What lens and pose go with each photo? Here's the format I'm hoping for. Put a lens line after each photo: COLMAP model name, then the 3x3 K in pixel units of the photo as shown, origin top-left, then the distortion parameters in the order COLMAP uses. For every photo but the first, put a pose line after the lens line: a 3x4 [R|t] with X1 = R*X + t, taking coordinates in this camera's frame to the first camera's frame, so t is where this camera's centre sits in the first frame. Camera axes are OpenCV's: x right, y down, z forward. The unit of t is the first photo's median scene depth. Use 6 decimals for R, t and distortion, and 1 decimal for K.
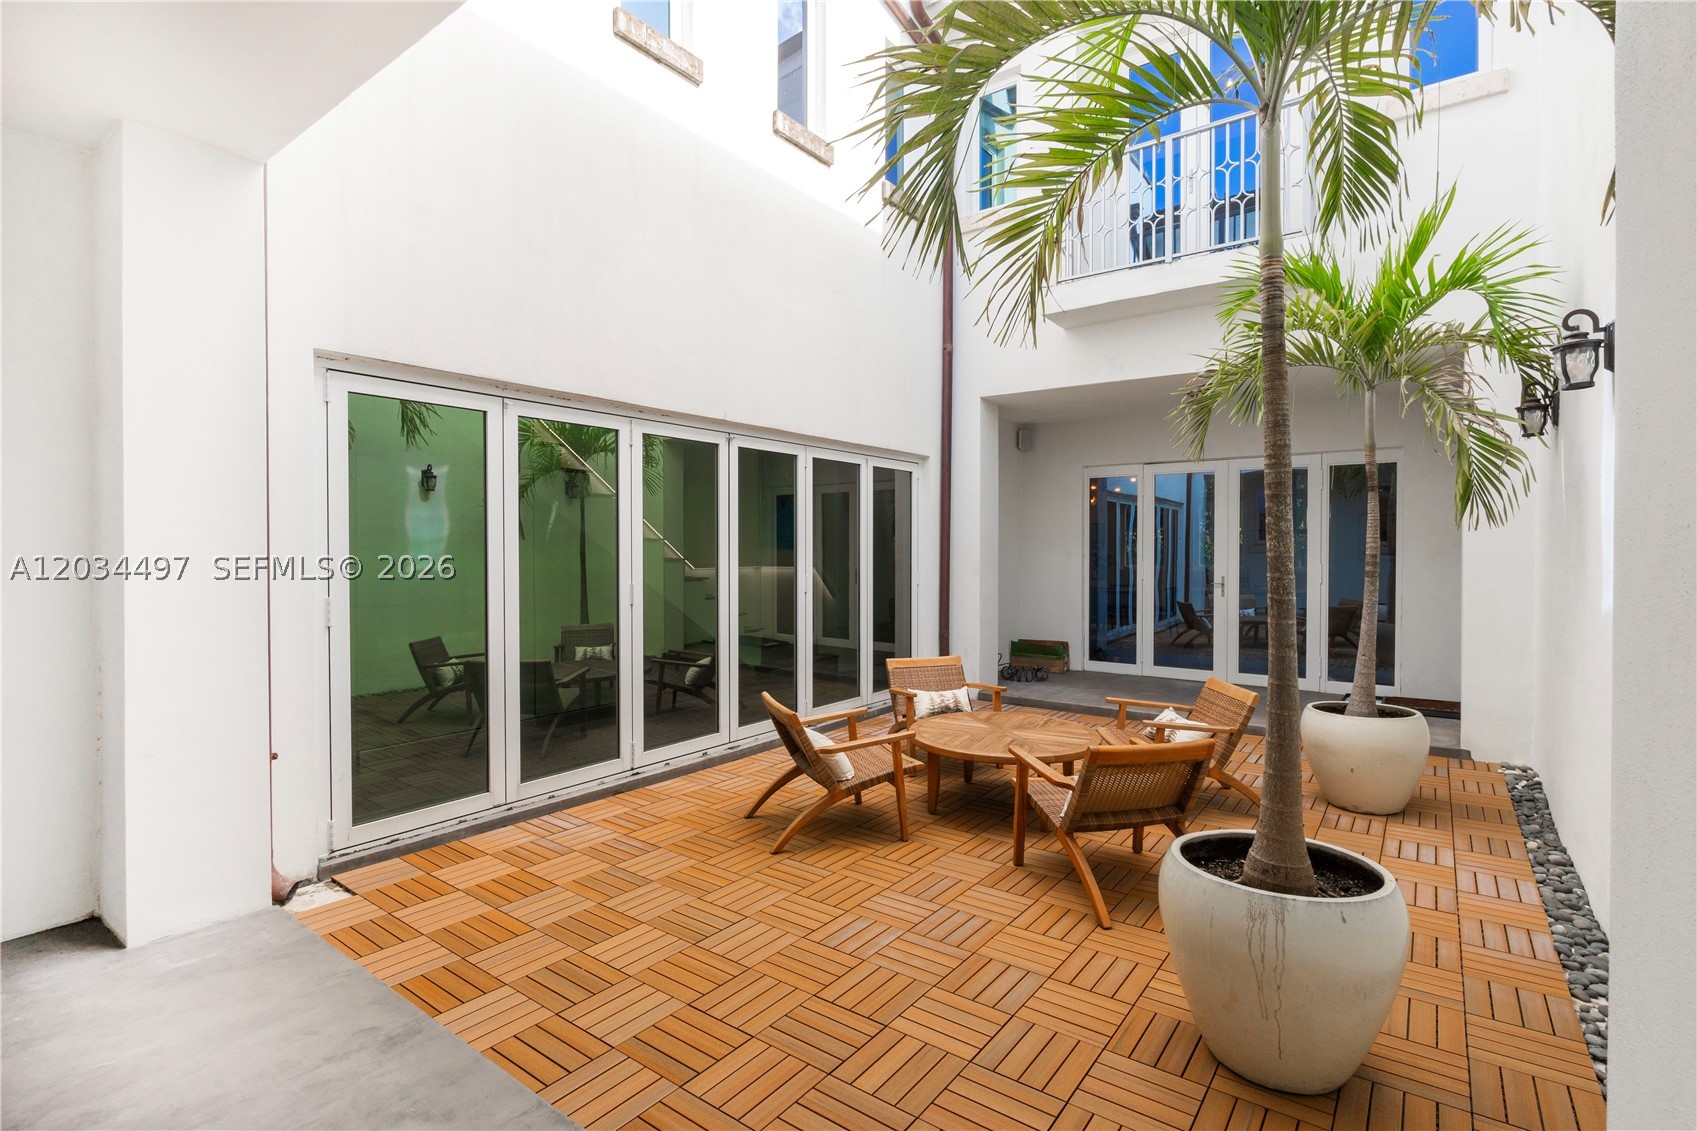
lens RADIAL K [[783.2, 0, 845.6], [0, 783.2, 564.0], [0, 0, 1]] dist [-0.005127, 0.000201]
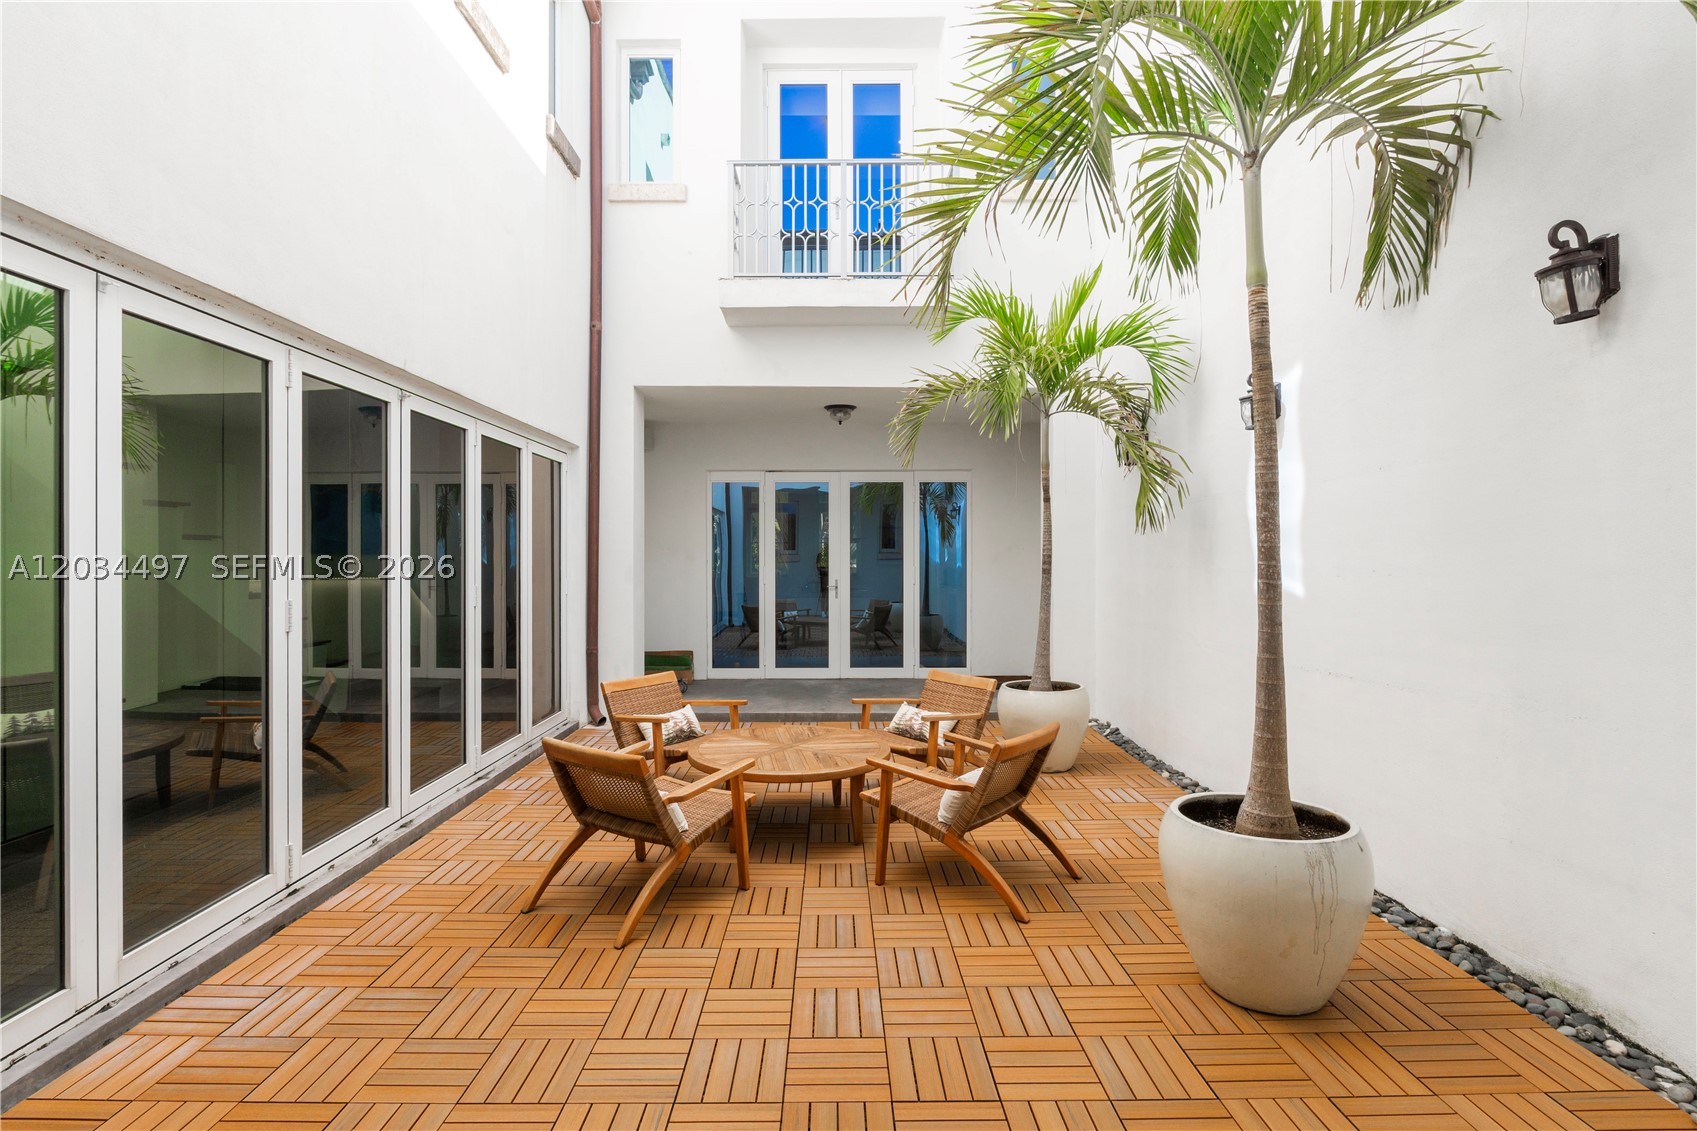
lens RADIAL K [[799.9, 0, 822.9], [0, 799.9, 558.3], [0, 0, 1]] dist [-0.002491, 0.001448]
pose [[0.807381, -0.001610, 0.590028, -0.304669], [0.013837, 0.999773, -0.016205, 0.007750], [-0.589868, 0.021248, 0.807220, 0.200165]]
